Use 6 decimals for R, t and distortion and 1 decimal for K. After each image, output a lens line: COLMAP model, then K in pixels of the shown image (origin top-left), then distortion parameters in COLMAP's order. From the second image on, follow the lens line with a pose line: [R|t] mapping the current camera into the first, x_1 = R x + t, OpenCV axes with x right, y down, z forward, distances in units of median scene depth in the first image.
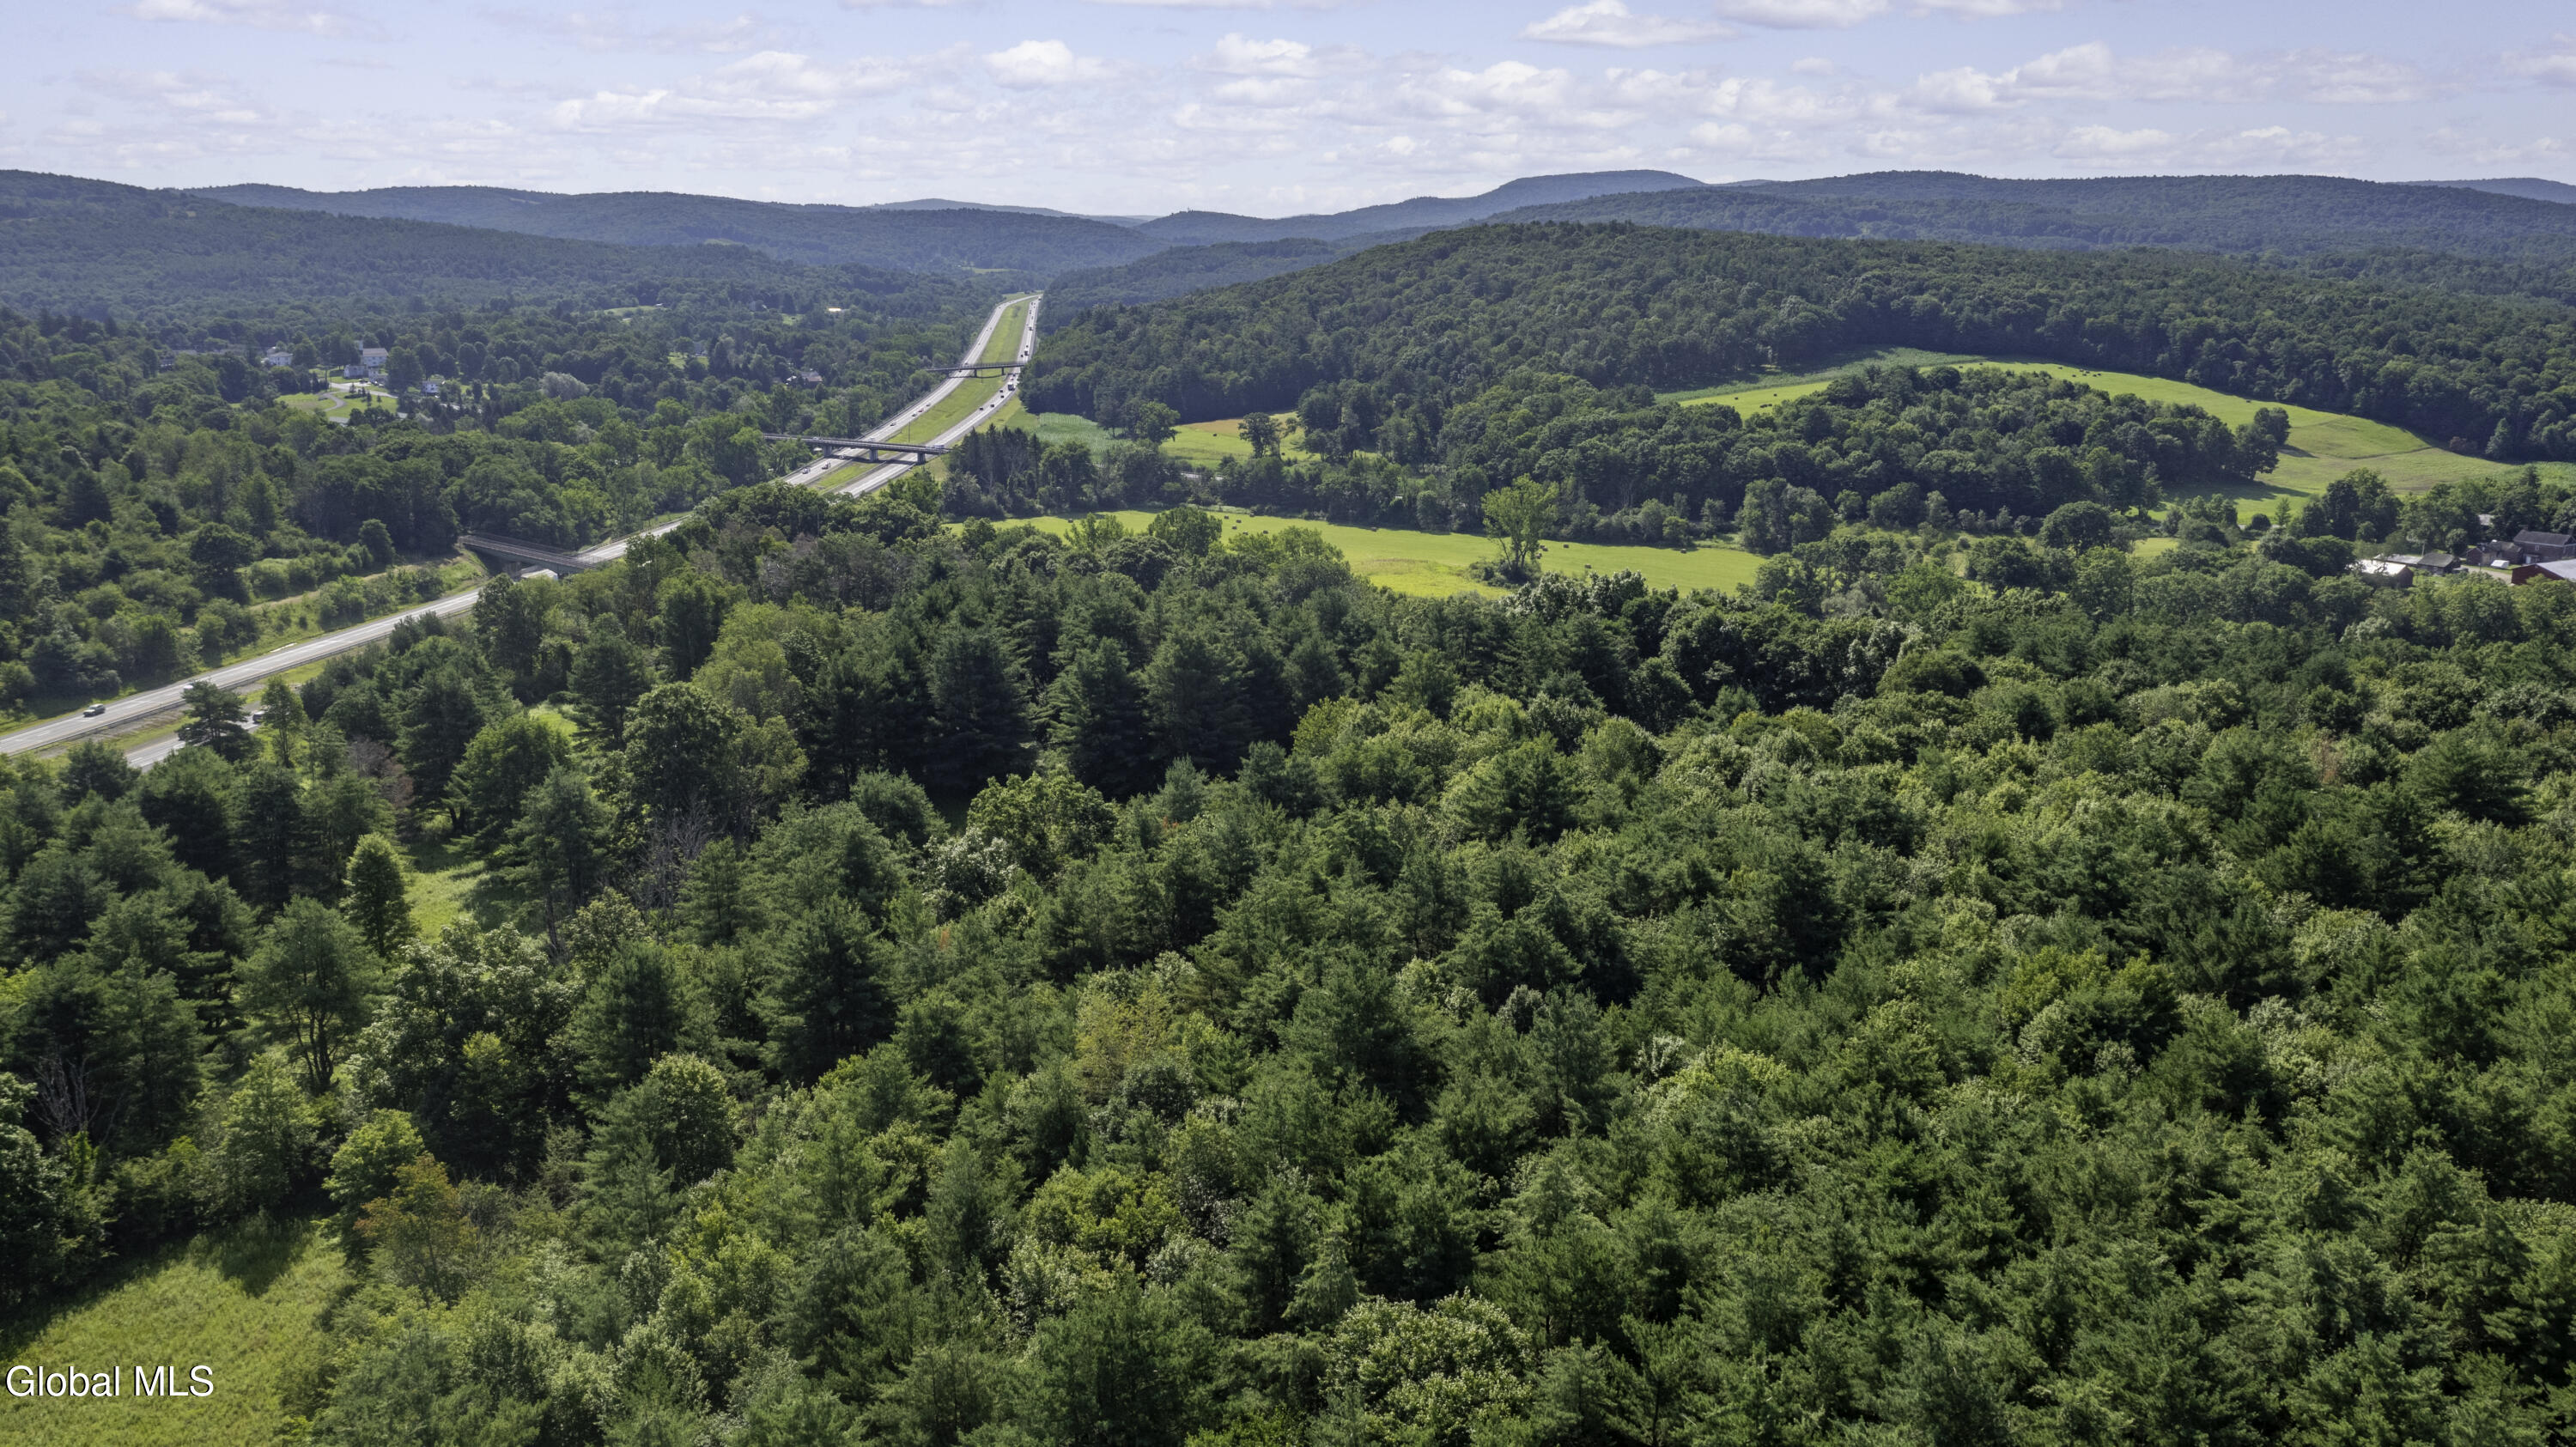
lens RADIAL K [[2060.8, 0, 1288.0], [0, 2060.8, 723.5], [0, 0, 1]] dist [0.007051, 0.005663]
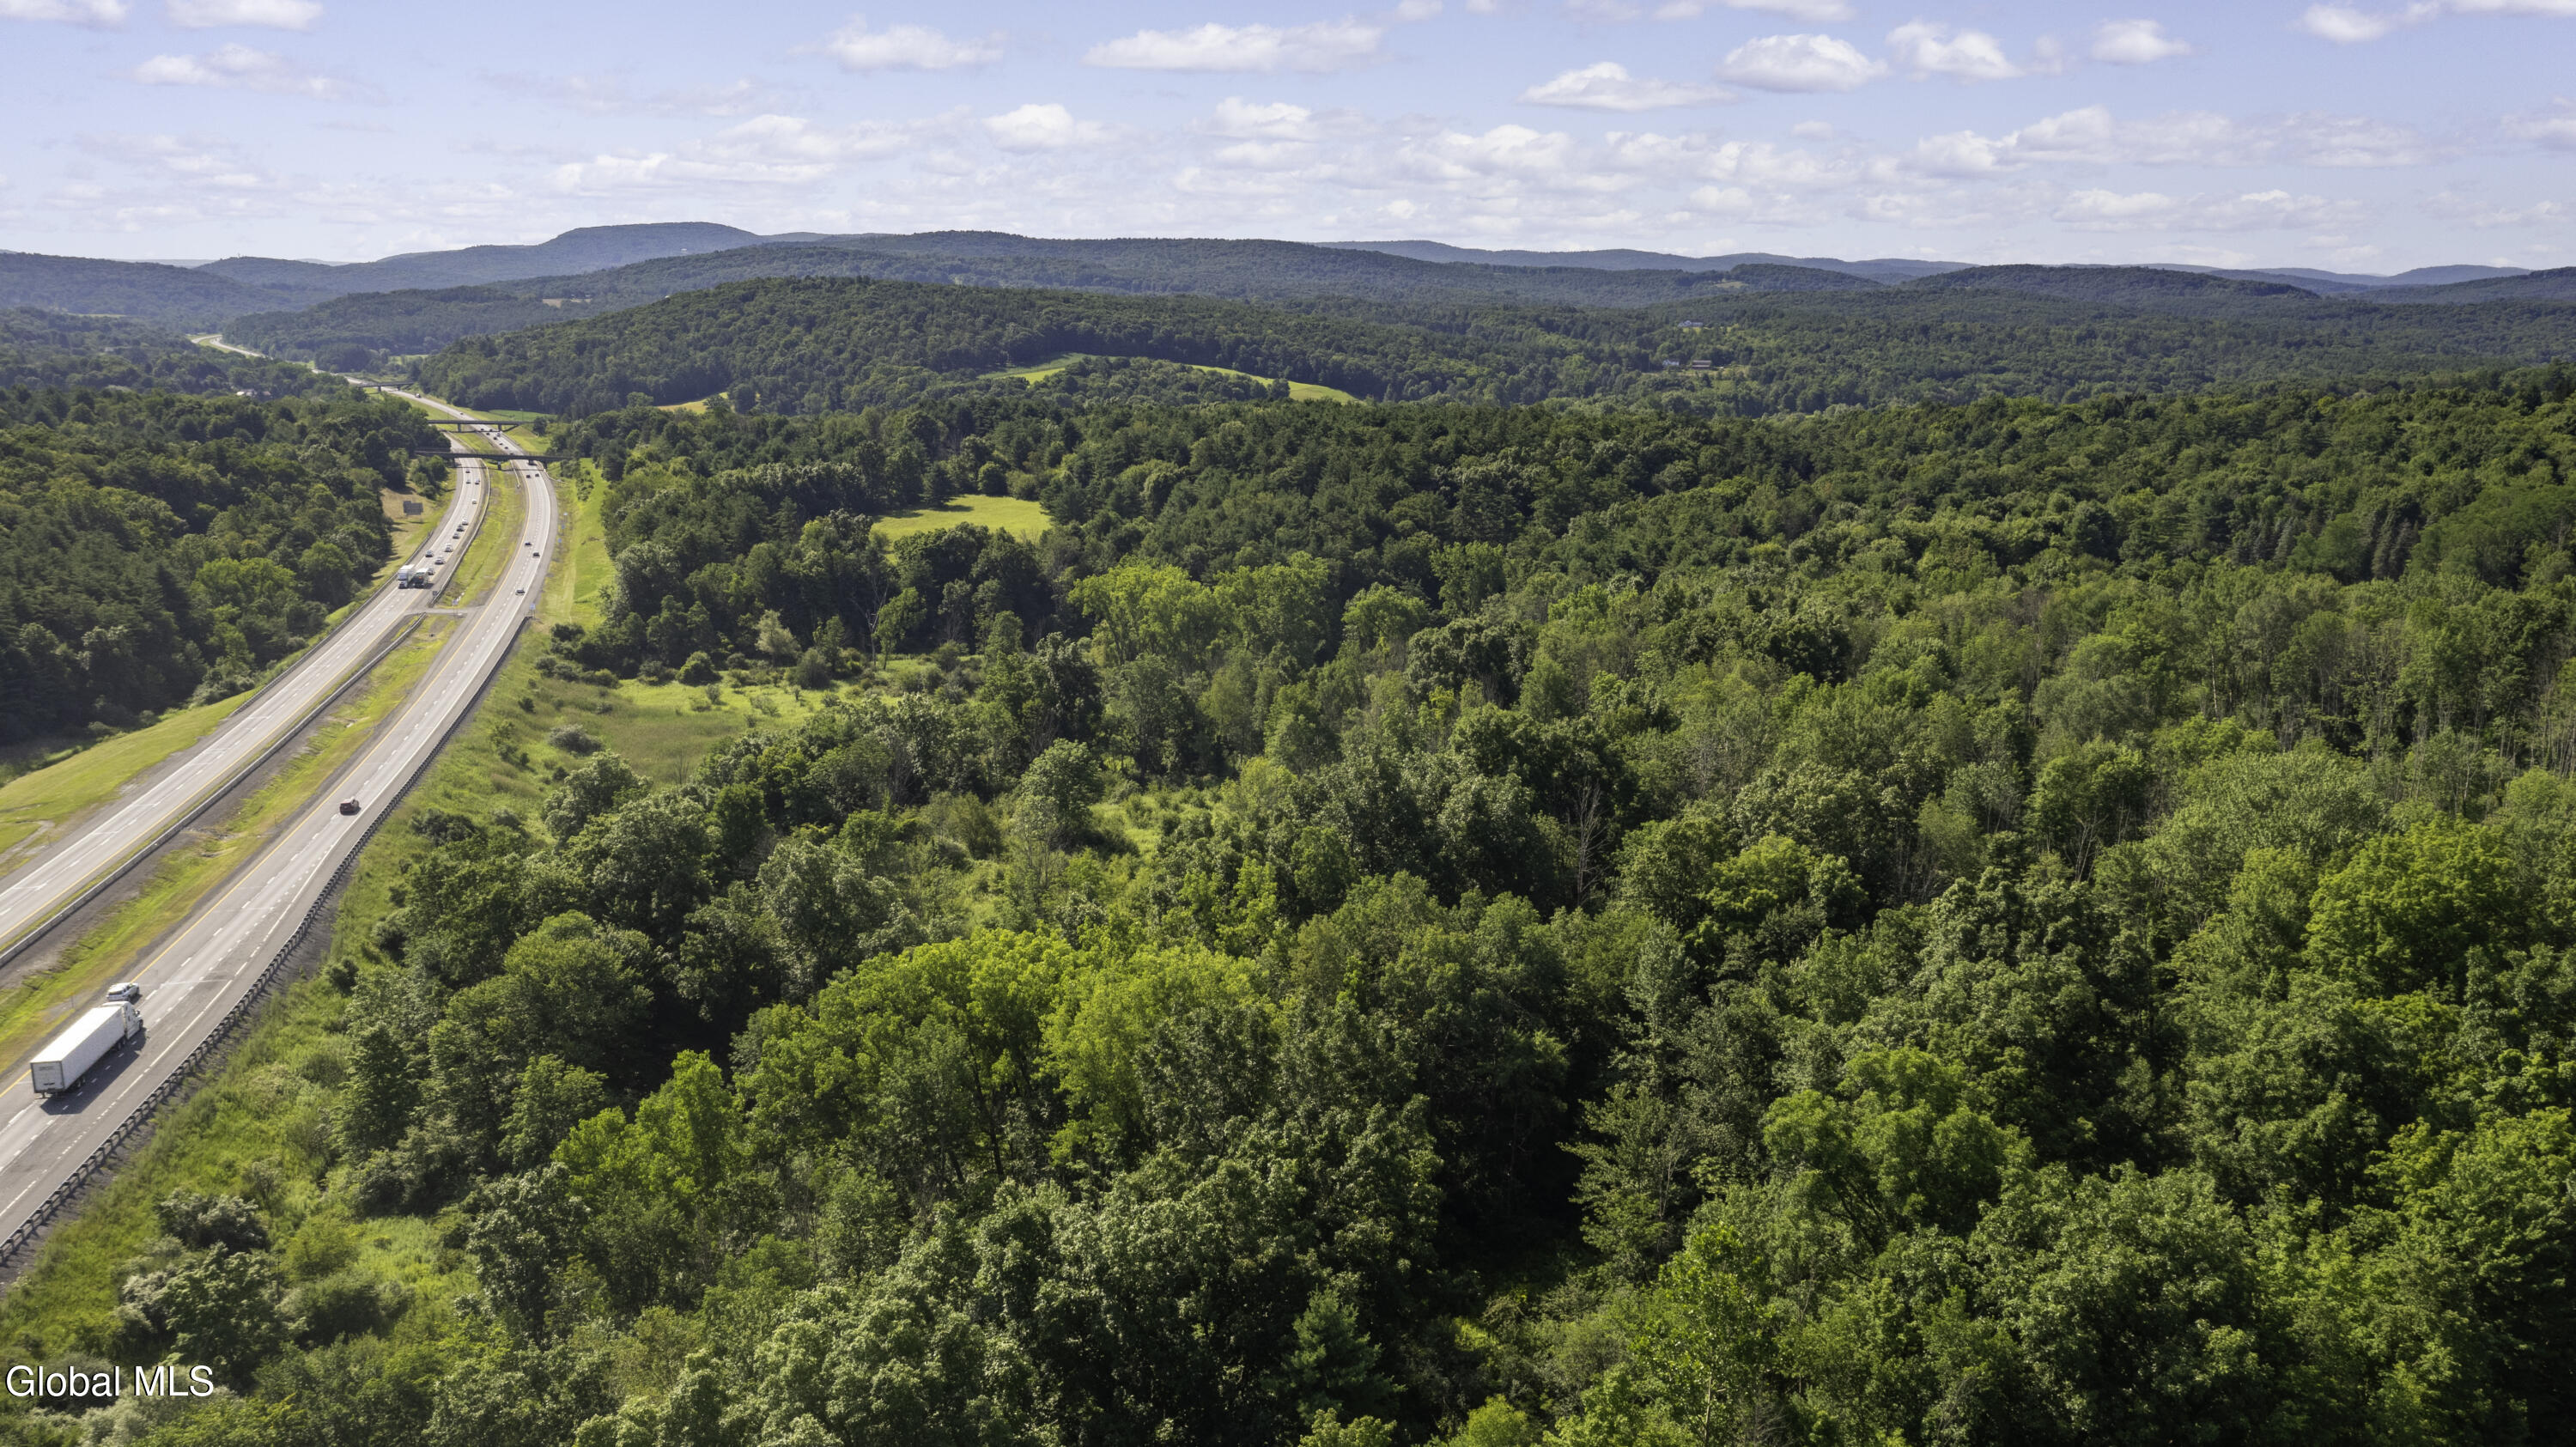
lens RADIAL K [[2058.9, 0, 1288.0], [0, 2058.9, 723.5], [0, 0, 1]] dist [-0.006245, 0.009978]
pose [[0.896444, -0.090055, 0.433910, -0.334109], [0.099579, 0.995029, 0.000784, 0.148053], [-0.431824, 0.042506, 0.900956, -0.631146]]
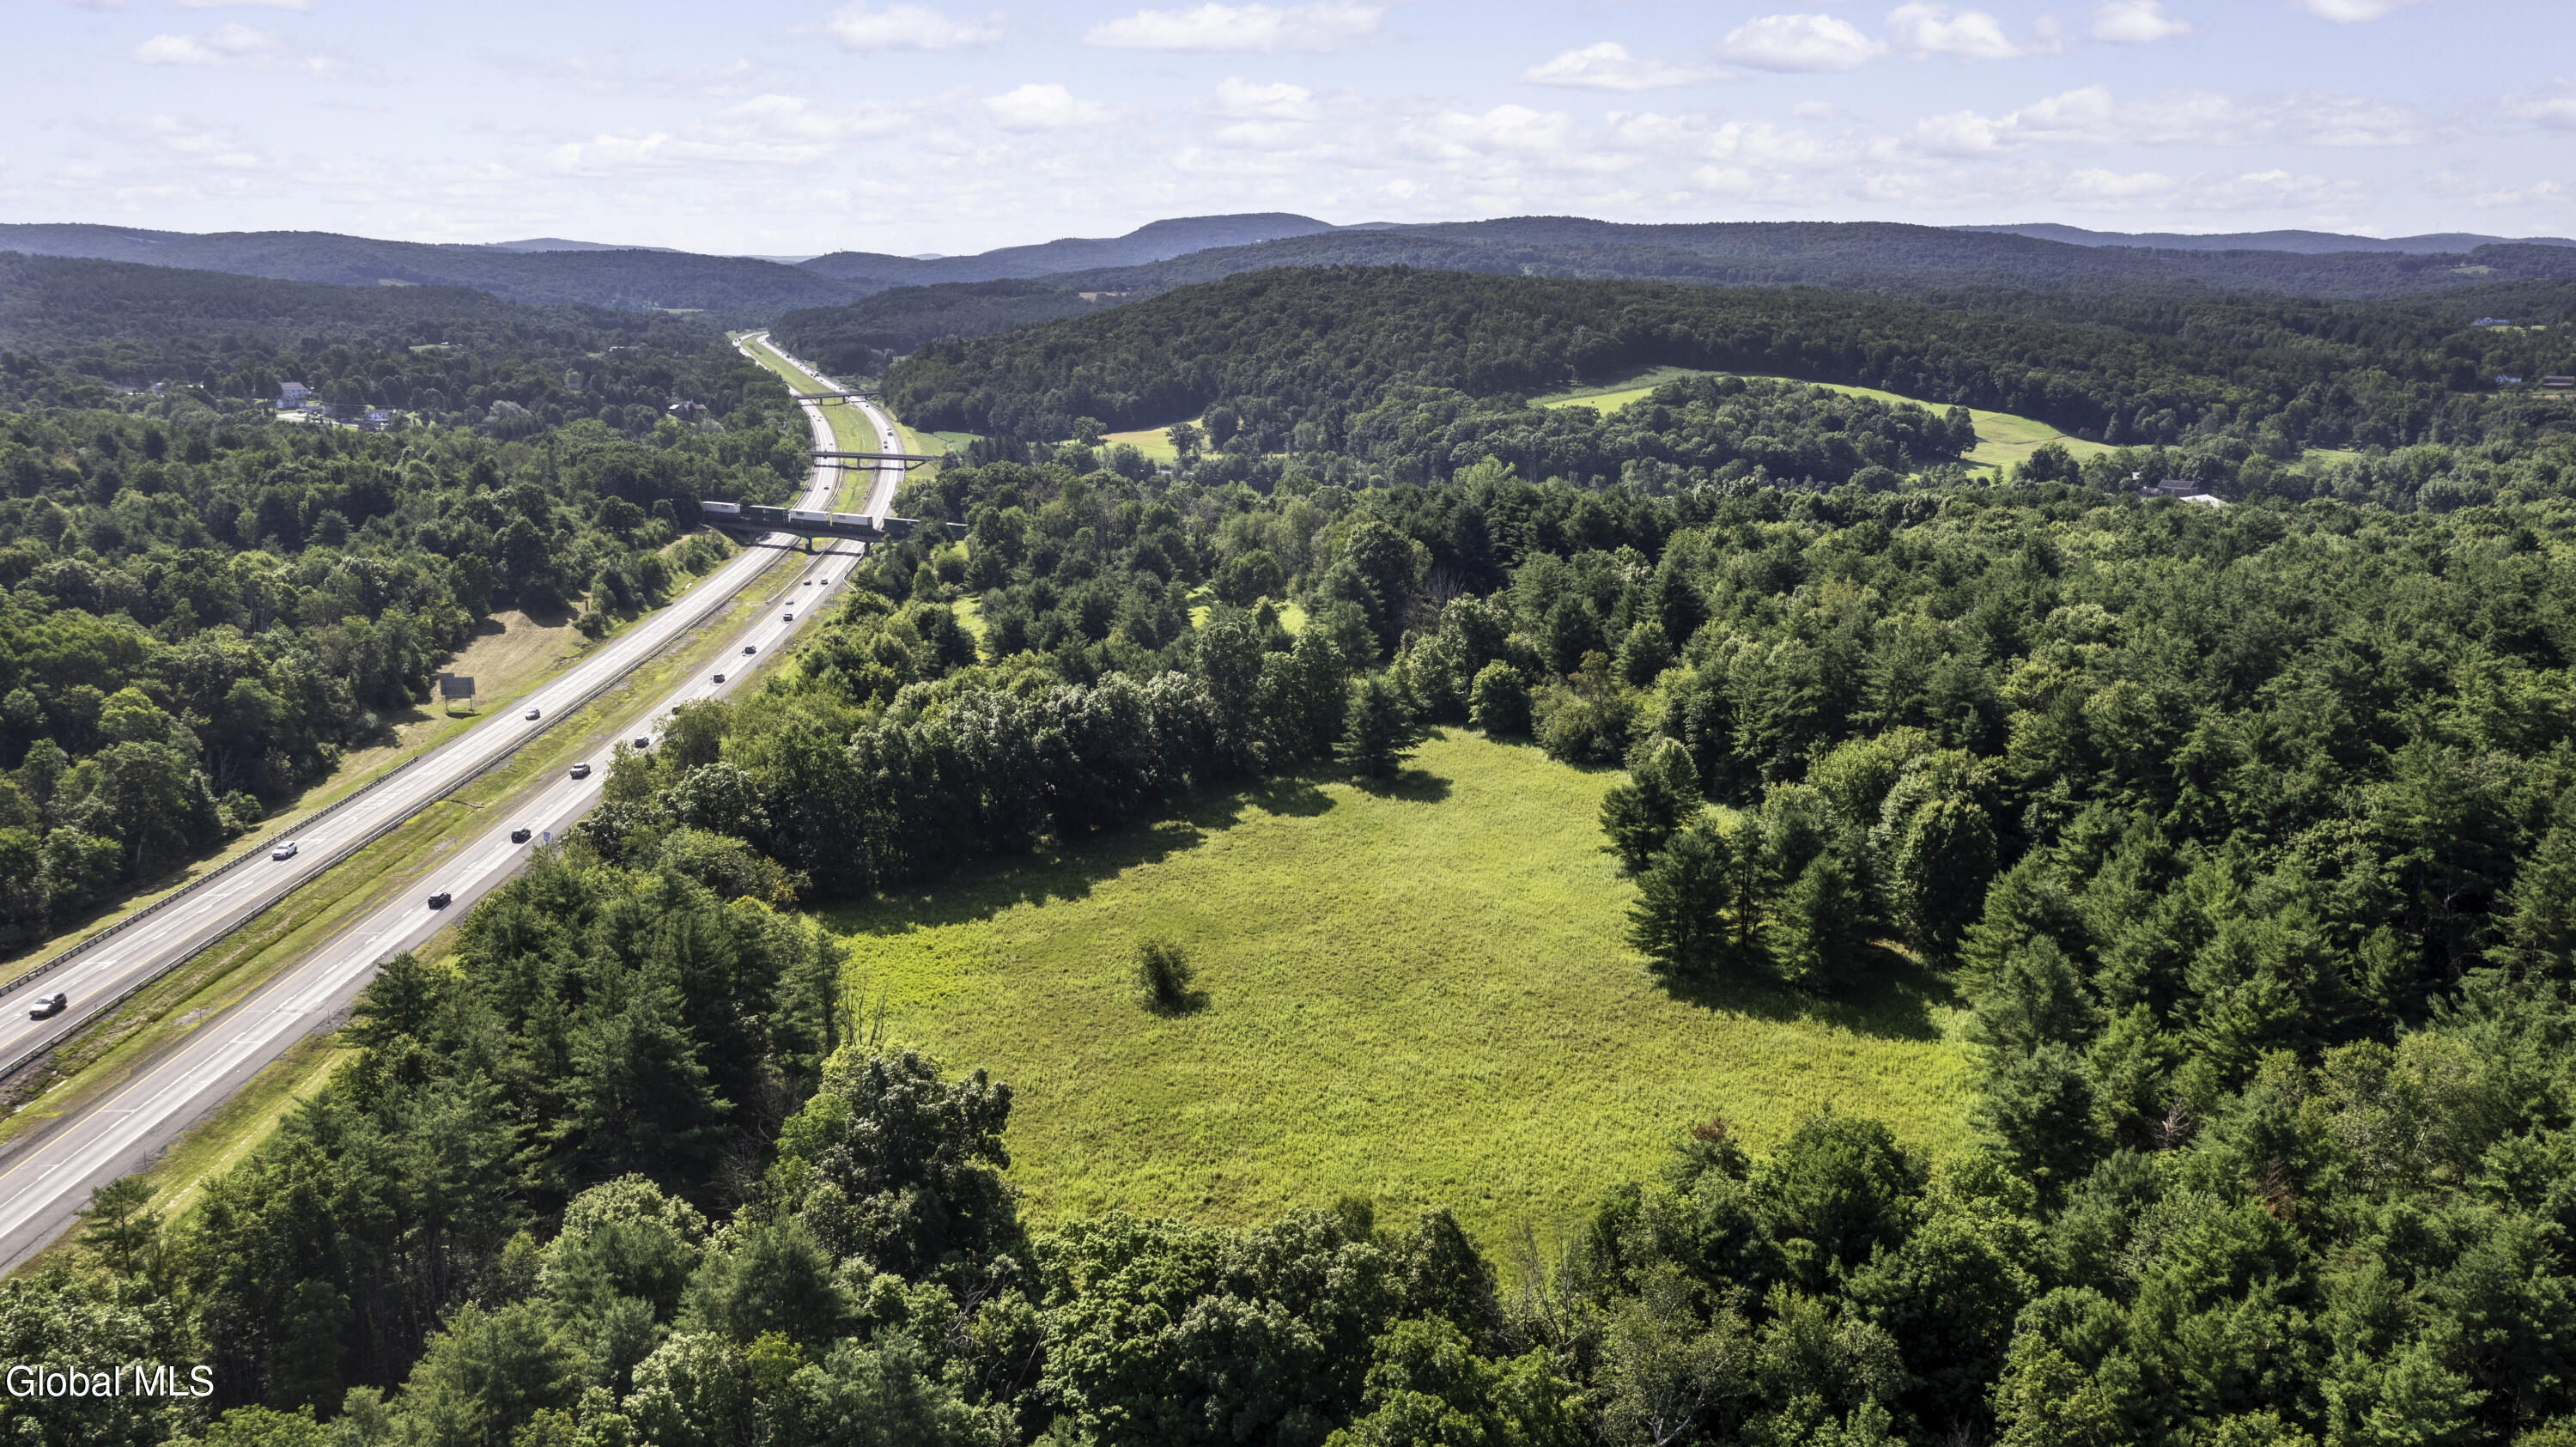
lens RADIAL K [[2060.8, 0, 1288.0], [0, 2060.8, 723.5], [0, 0, 1]] dist [0.007051, 0.005663]
pose [[0.982765, -0.041032, 0.180248, -0.179238], [0.044336, 0.998914, -0.014337, 0.046572], [-0.179464, 0.022082, 0.983517, -0.202637]]
